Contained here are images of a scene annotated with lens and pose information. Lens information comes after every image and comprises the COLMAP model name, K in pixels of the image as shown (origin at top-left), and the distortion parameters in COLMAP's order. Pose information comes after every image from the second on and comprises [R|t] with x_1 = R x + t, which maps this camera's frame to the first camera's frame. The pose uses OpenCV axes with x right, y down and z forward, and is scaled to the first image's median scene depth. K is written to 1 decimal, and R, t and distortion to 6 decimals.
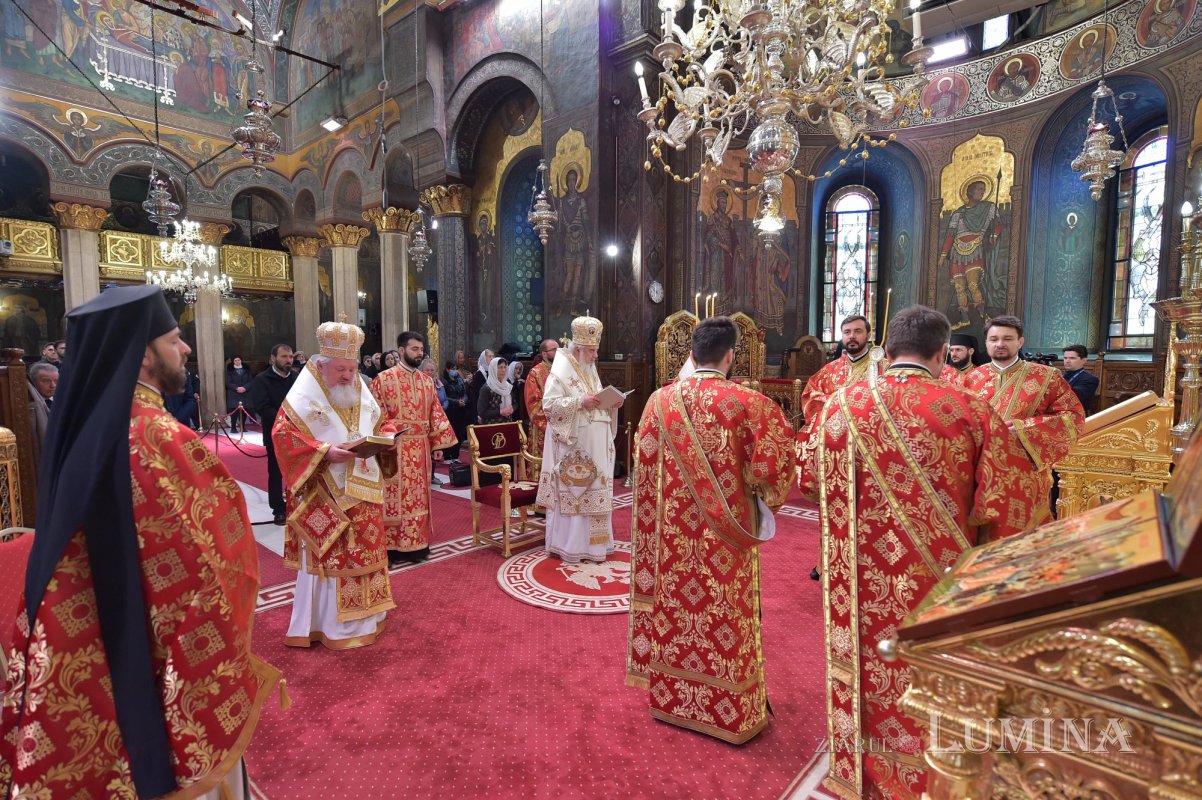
lens RADIAL K [[597.3, 0, 600.0], [0, 597.3, 403.2], [0, 0, 1]] dist [-0.004106, -0.000721]
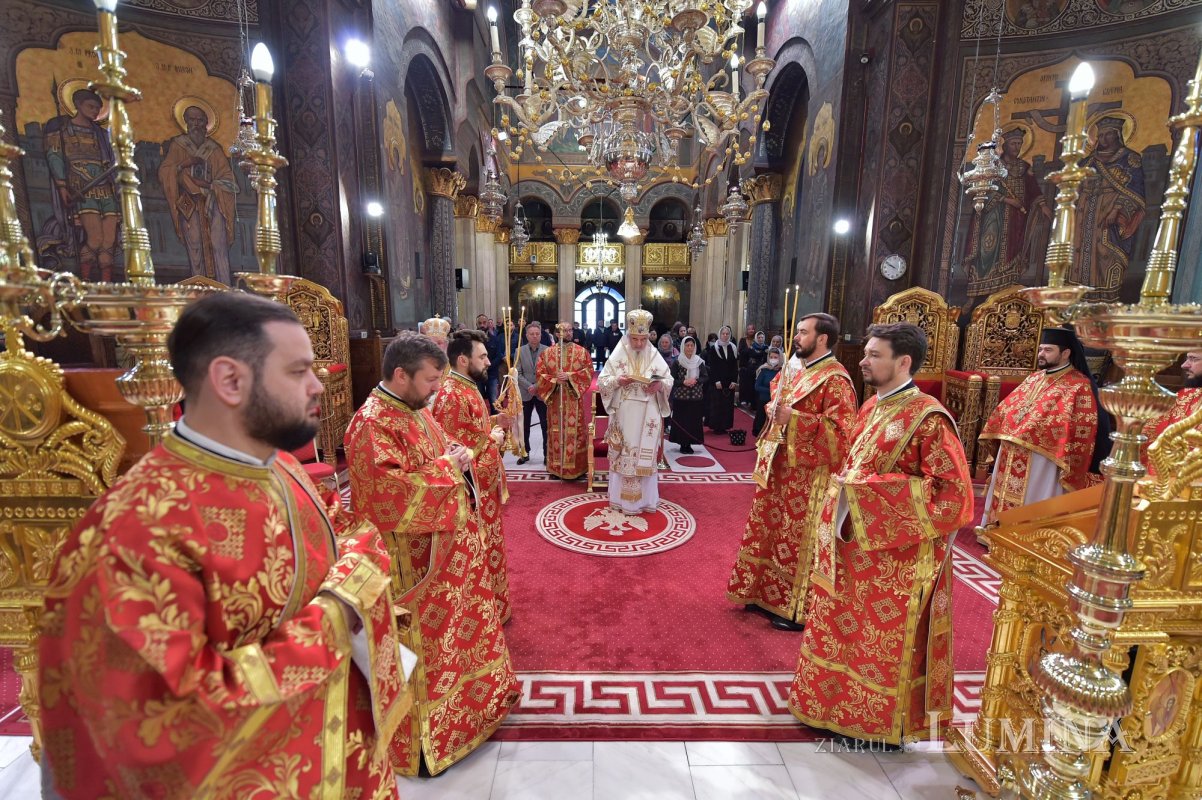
lens RADIAL K [[514.8, 0, 599.2], [0, 514.8, 403.8], [0, 0, 1]] dist [-0.007646, -0.000762]
pose [[0.672398, 0.132377, -0.728256, 0.350017], [-0.067854, 0.990759, 0.117444, -0.038454], [0.737073, -0.029554, 0.675167, 0.129856]]
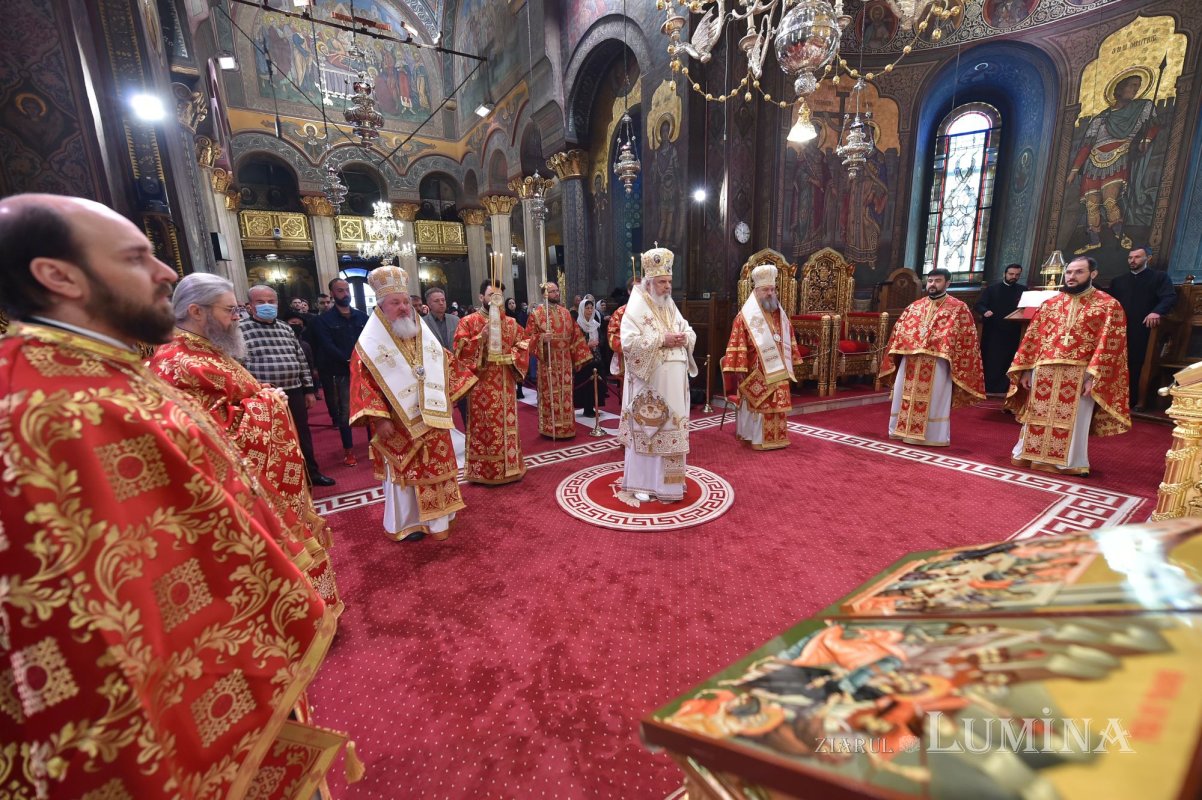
lens RADIAL K [[475.6, 0, 600.1], [0, 475.6, 404.5], [0, 0, 1]] dist [-0.007284, -0.000344]
pose [[0.964708, 0.025582, -0.262076, 0.071350], [0.010761, 0.990608, 0.136308, 0.000226], [0.263102, -0.134318, 0.955372, 0.071836]]
